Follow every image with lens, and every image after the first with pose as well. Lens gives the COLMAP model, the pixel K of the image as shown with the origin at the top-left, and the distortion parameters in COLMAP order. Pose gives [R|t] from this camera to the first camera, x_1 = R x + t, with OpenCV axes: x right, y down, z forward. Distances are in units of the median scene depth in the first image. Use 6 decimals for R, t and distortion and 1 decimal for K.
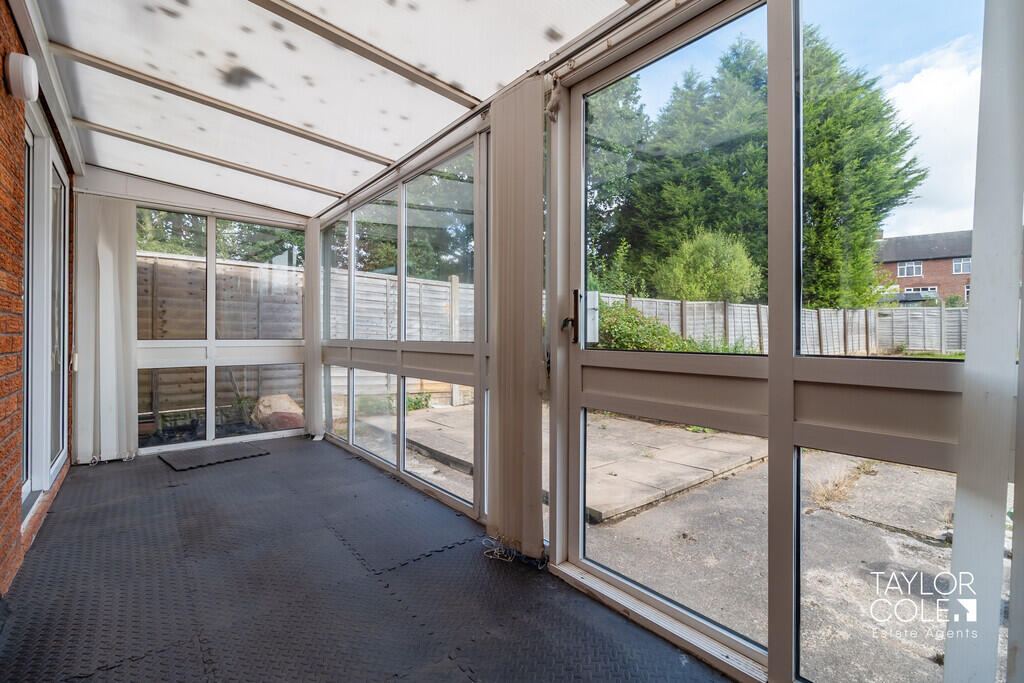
lens RADIAL K [[448.8, 0, 511.9], [0, 448.8, 339.2], [0, 0, 1]] dist [-0.001805, -0.000671]
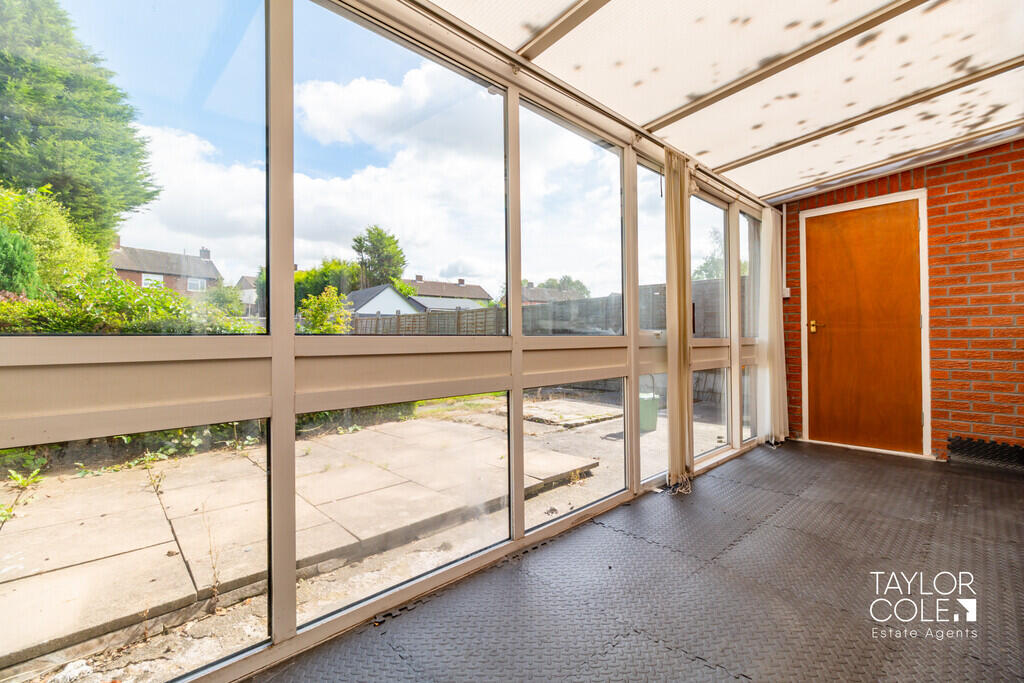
lens RADIAL K [[448.8, 0, 511.9], [0, 448.8, 339.2], [0, 0, 1]] dist [-0.001805, -0.000671]
pose [[-0.064289, -0.000360, 0.997931, -1.031676], [0.017929, 0.999838, 0.001516, 0.009286], [-0.997770, 0.017989, -0.064272, 1.218403]]
